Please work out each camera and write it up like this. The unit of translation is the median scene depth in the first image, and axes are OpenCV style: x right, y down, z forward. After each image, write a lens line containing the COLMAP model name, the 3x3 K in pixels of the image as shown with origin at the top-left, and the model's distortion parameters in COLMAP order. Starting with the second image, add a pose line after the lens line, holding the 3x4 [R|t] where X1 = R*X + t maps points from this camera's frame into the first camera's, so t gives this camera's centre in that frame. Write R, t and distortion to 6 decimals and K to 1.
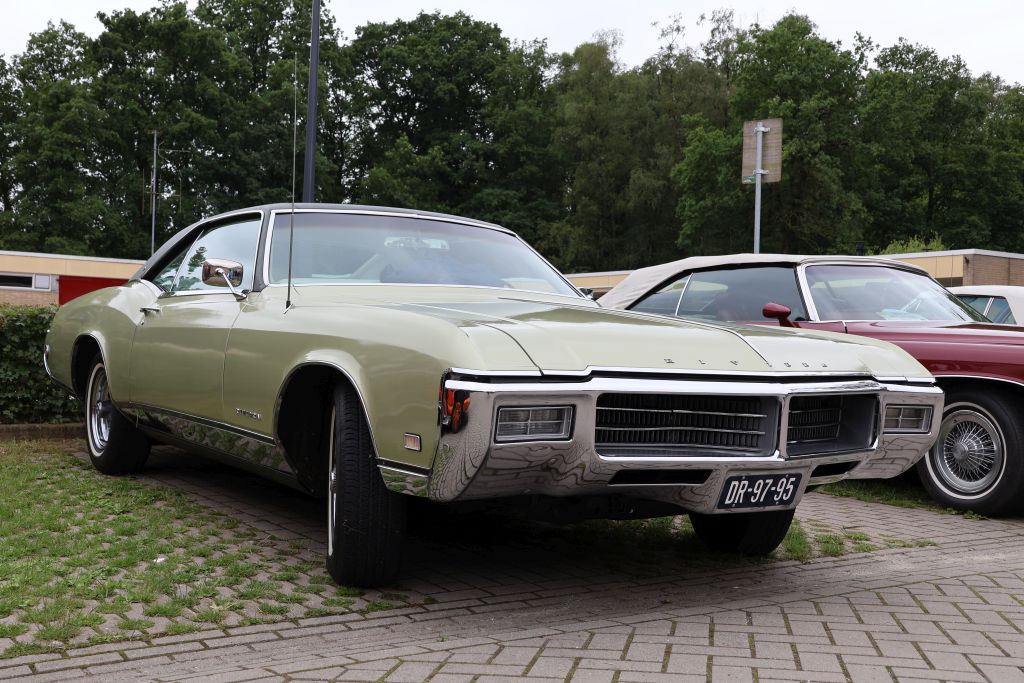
lens RADIAL K [[1204.2, 0, 513.6], [0, 1204.2, 340.8], [0, 0, 1]] dist [0.090577, 0.000000]
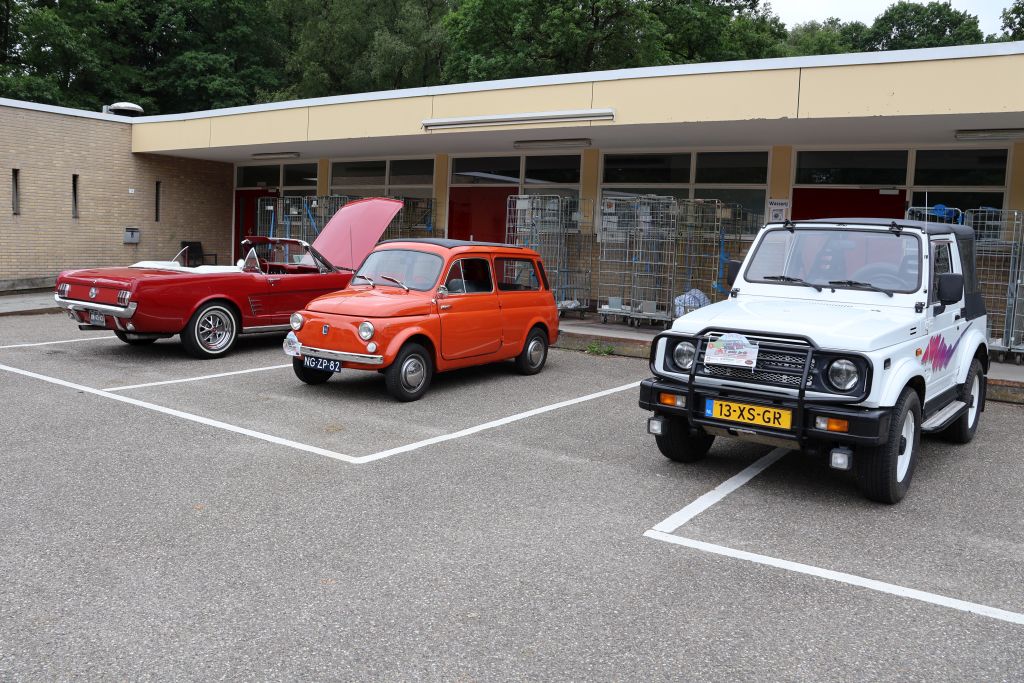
lens RADIAL K [[867.8, 0, 510.2], [0, 867.8, 342.6], [0, 0, 1]] dist [-0.080646, 0.037190]
pose [[0.930547, -0.040885, 0.363883, -0.049821], [-0.003833, 0.992605, 0.121330, 0.005406], [-0.366152, -0.114298, 0.923509, 0.439792]]
